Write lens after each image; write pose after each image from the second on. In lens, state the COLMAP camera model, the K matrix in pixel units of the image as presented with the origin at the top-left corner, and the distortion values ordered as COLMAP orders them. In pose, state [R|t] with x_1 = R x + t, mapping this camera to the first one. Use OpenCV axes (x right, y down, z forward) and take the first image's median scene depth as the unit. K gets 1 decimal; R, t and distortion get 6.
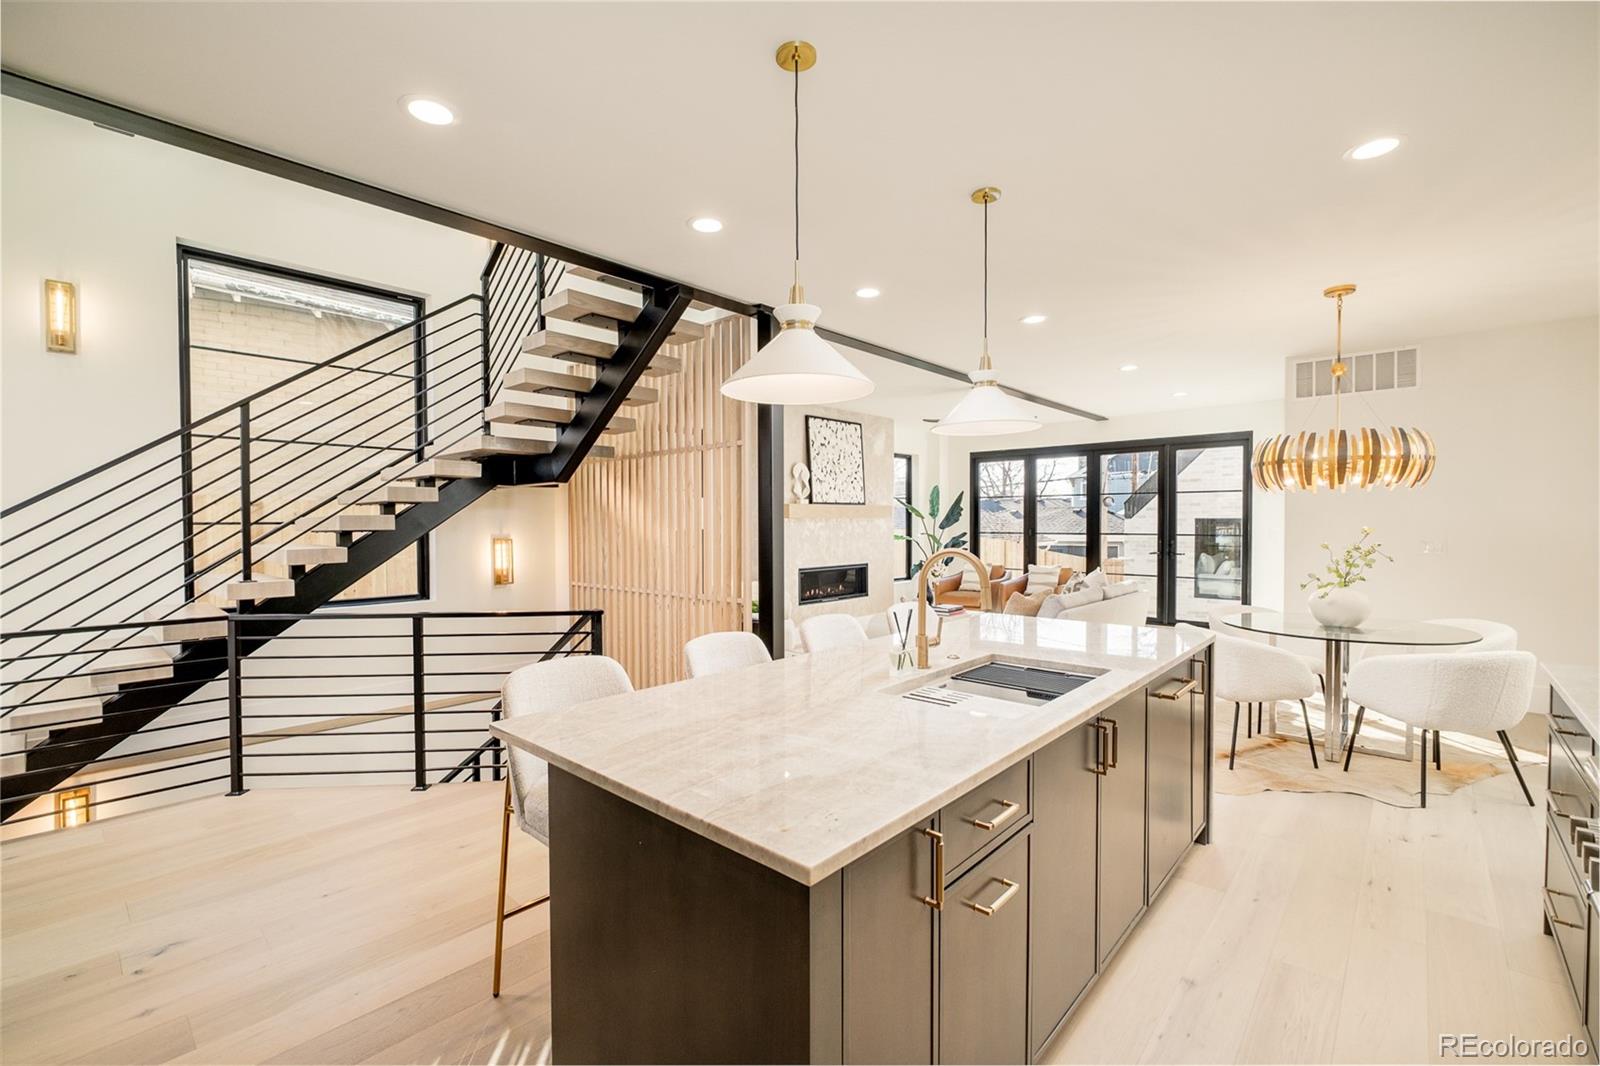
lens RADIAL K [[689.3, 0, 789.8], [0, 689.3, 537.5], [0, 0, 1]] dist [-0.001987, -0.000638]
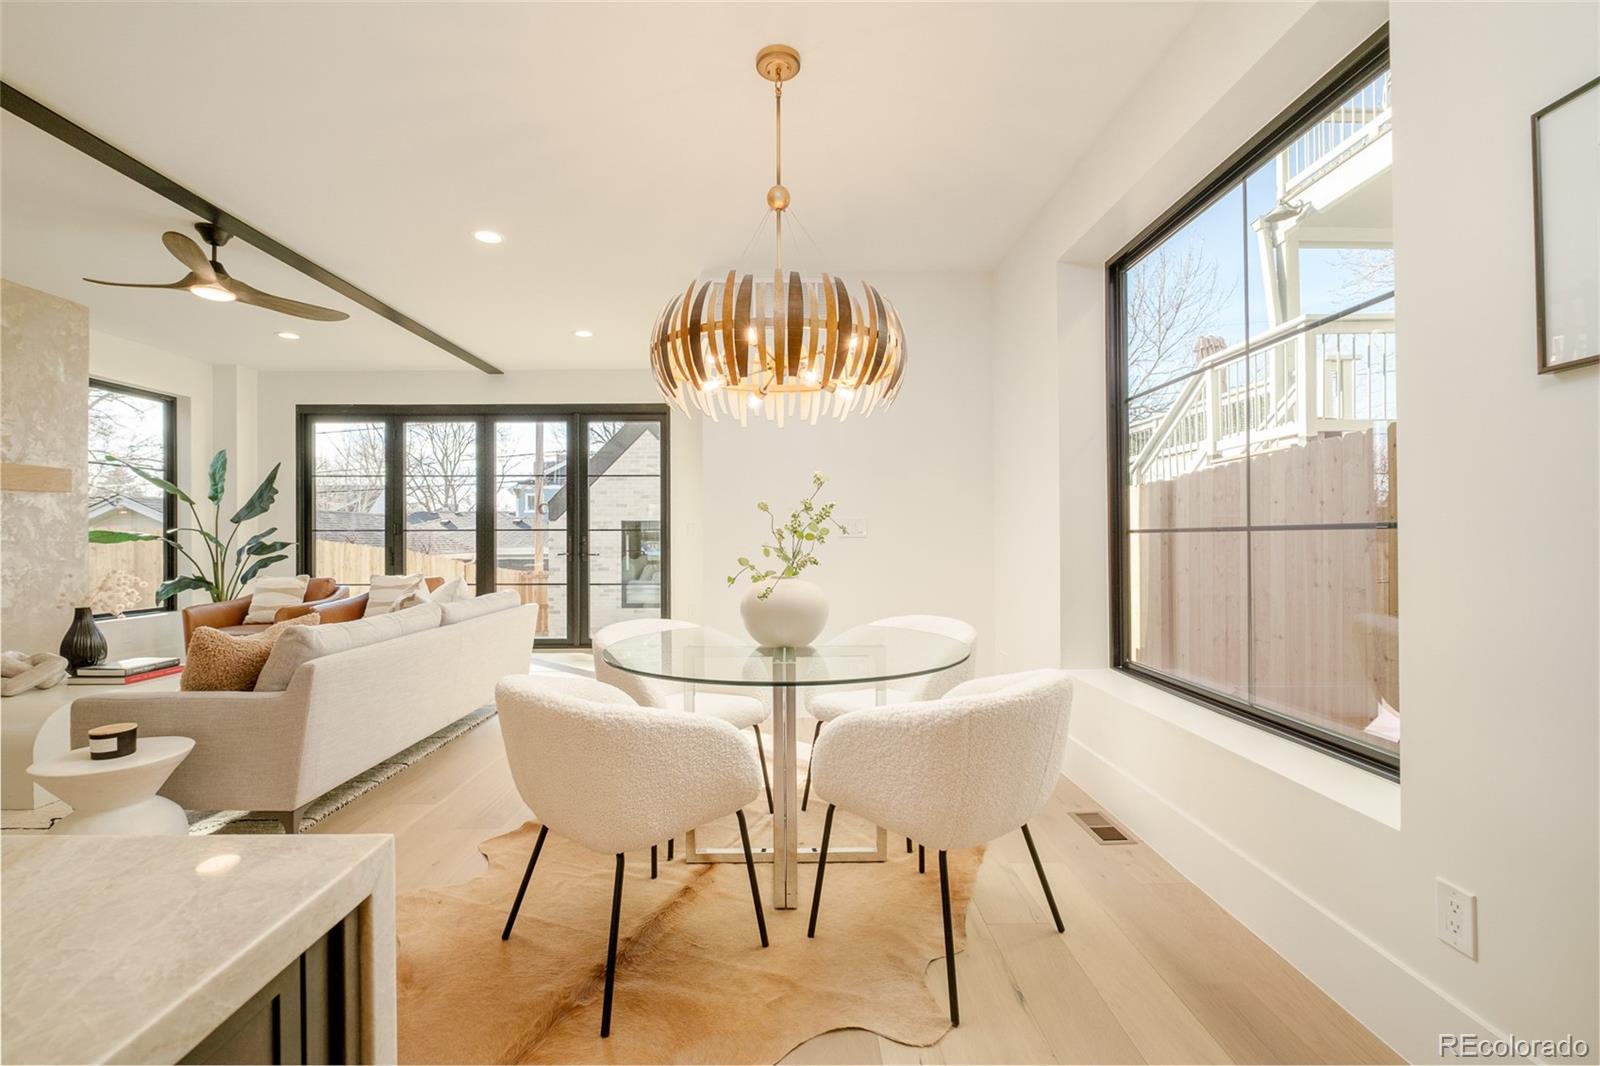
lens RADIAL K [[689.3, 0, 796.4], [0, 689.3, 535.3], [0, 0, 1]] dist [-0.001987, -0.000638]
pose [[0.725813, 0.003395, 0.687884, 0.186601], [0.017014, 0.999593, -0.022885, 0.023039], [-0.687682, 0.028314, 0.725460, 0.261758]]
